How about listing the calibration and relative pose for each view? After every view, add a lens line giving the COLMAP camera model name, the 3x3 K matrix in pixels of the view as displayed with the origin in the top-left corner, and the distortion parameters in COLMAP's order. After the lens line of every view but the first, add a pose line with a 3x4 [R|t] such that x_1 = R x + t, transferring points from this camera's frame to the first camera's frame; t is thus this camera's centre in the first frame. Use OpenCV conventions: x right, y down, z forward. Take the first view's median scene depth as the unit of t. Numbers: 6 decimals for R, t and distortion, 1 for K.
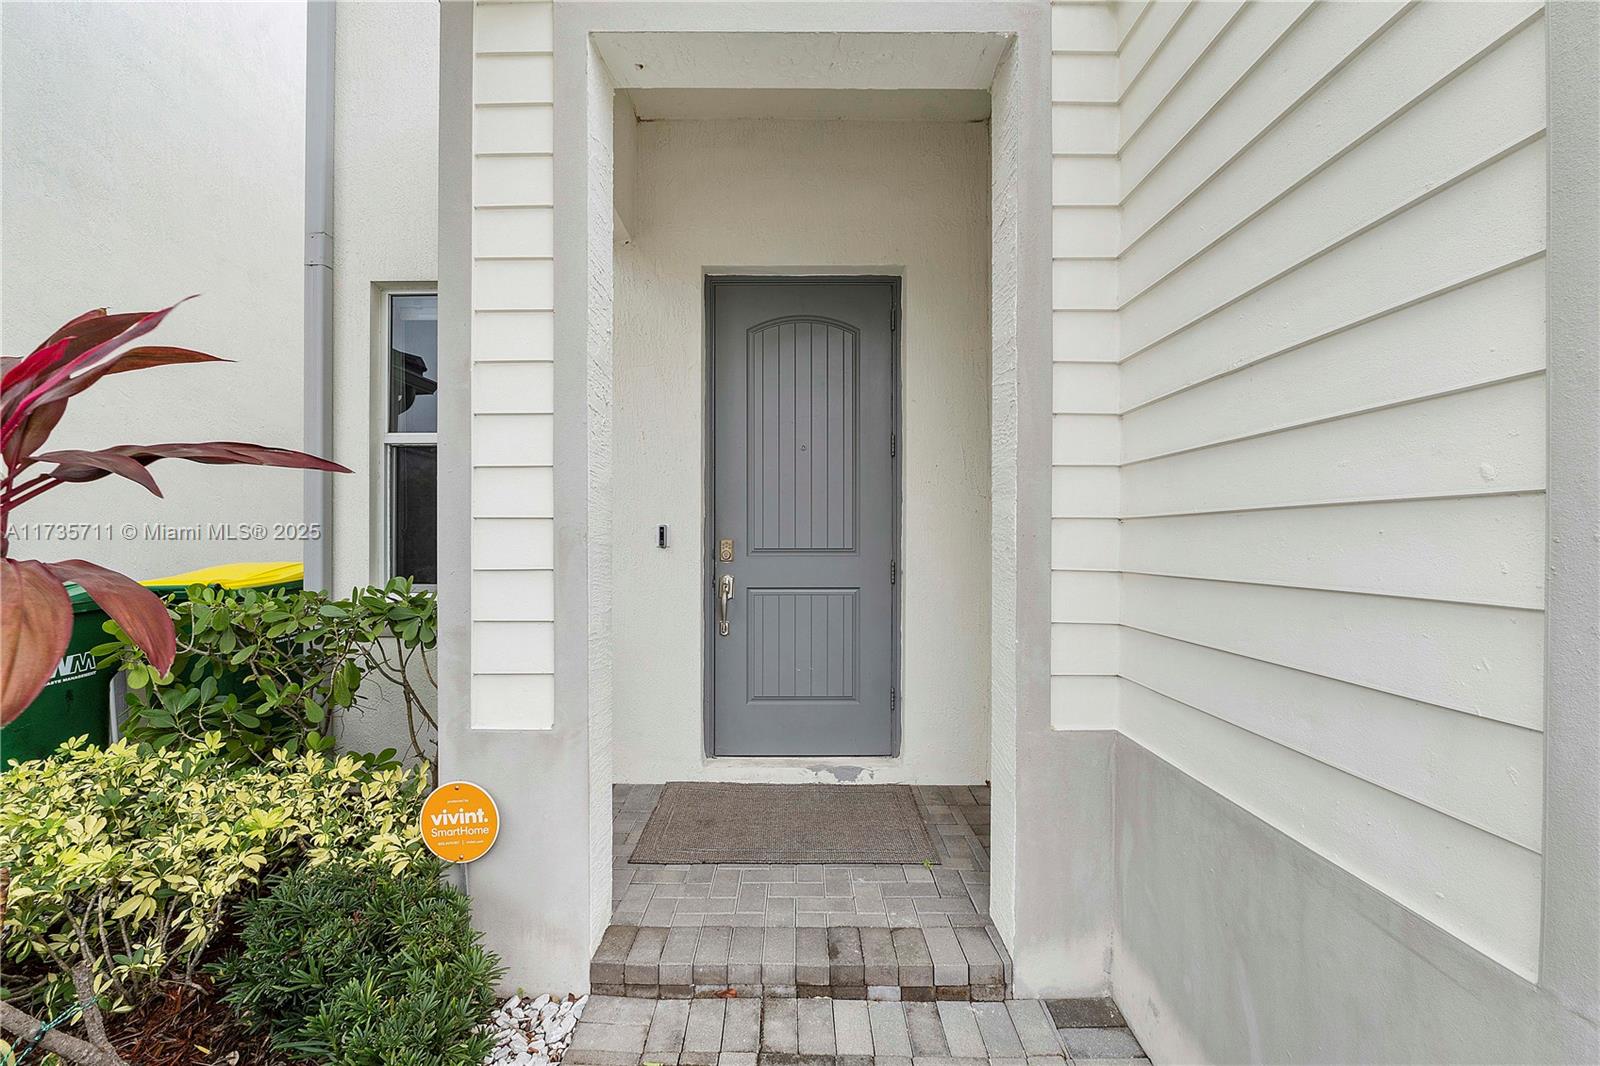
lens RADIAL K [[679.0, 0, 797.6], [0, 679.0, 533.6], [0, 0, 1]] dist [-0.007803, 0.000017]
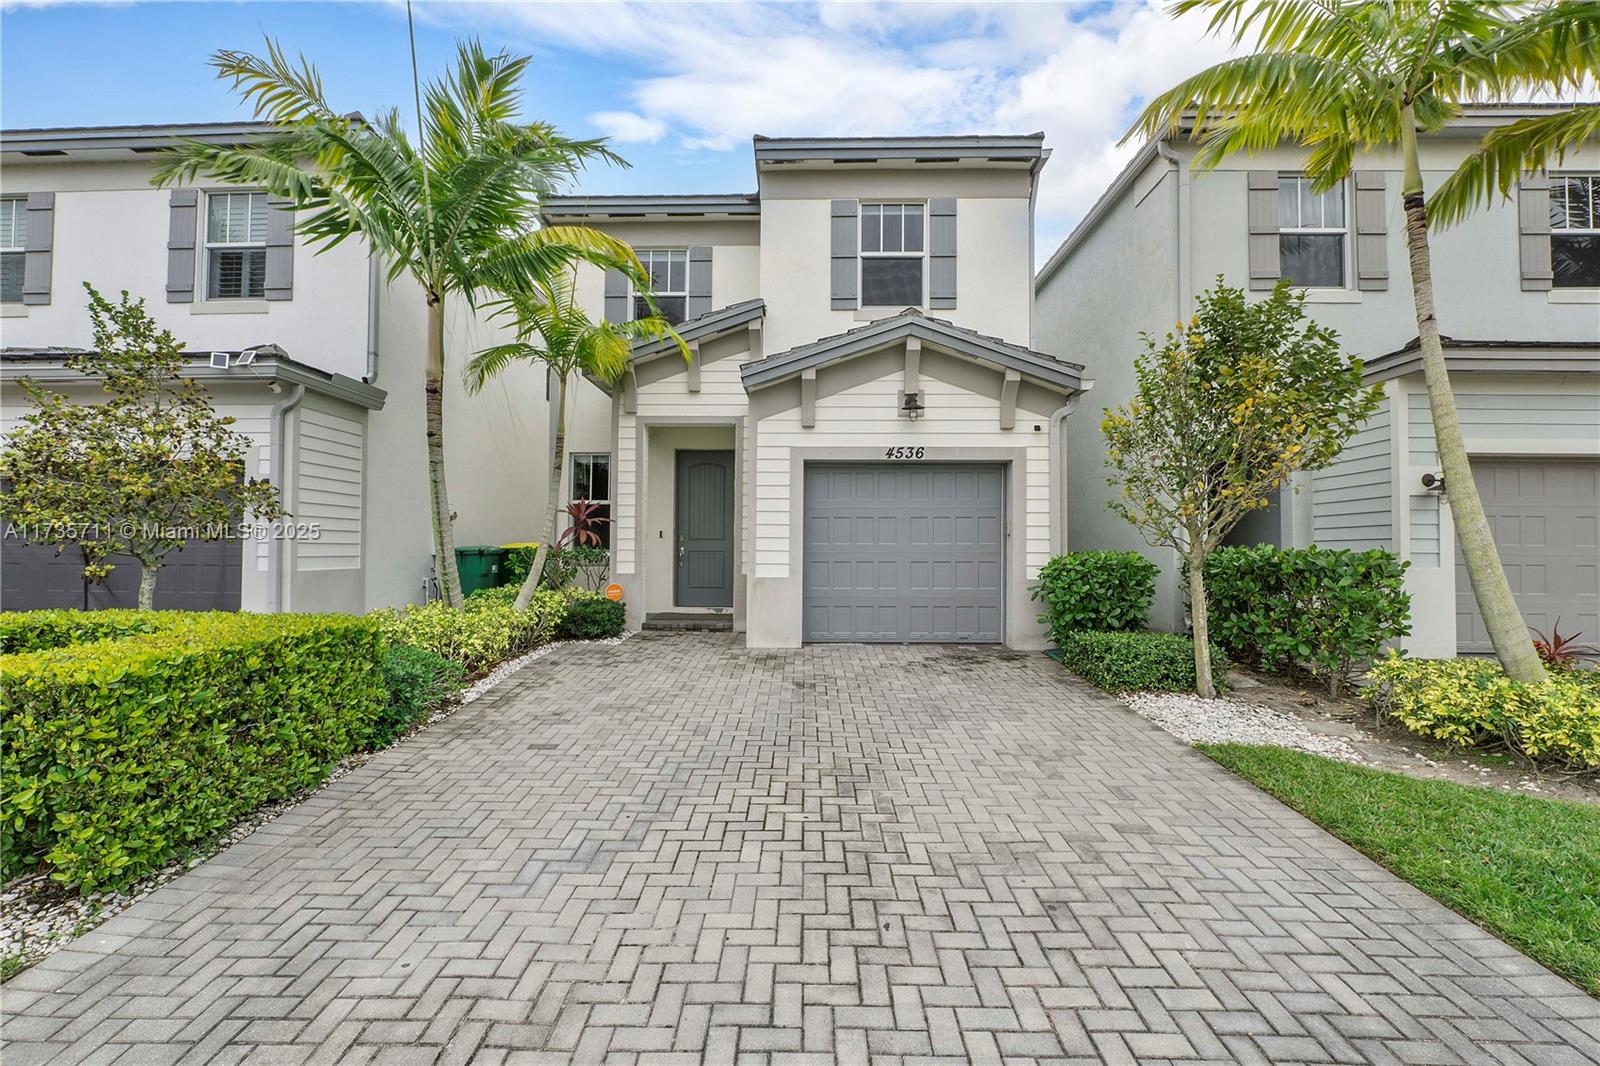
lens RADIAL K [[679.0, 0, 793.7], [0, 679.0, 538.0], [0, 0, 1]] dist [-0.007803, 0.000017]
pose [[0.999659, 0.007622, -0.024978, 0.567198], [-0.008148, 0.999745, -0.021051, 0.094482], [0.024811, 0.021248, 0.999466, -2.436858]]
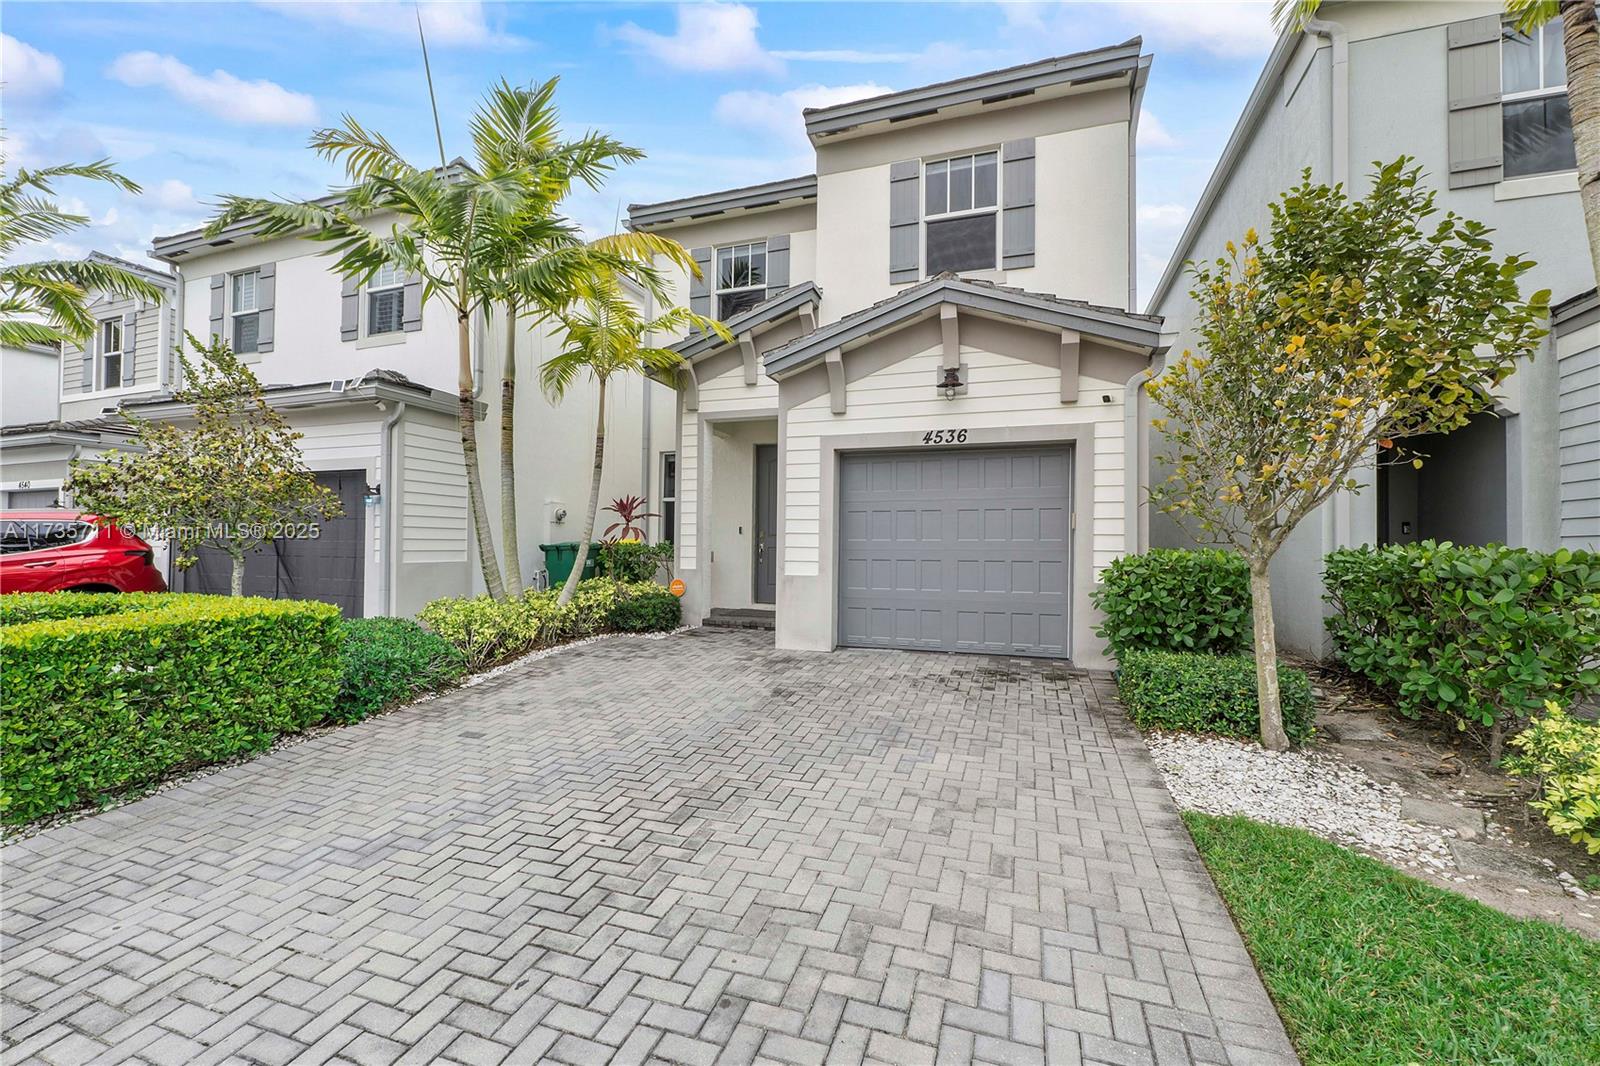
lens RADIAL K [[679.0, 0, 786.1], [0, 679.0, 538.6], [0, 0, 1]] dist [-0.007803, 0.000017]
pose [[0.941044, 0.007909, -0.338192, 1.218640], [-0.012216, 0.999869, -0.010610, 0.084221], [0.338064, 0.014116, 0.941017, -2.156306]]
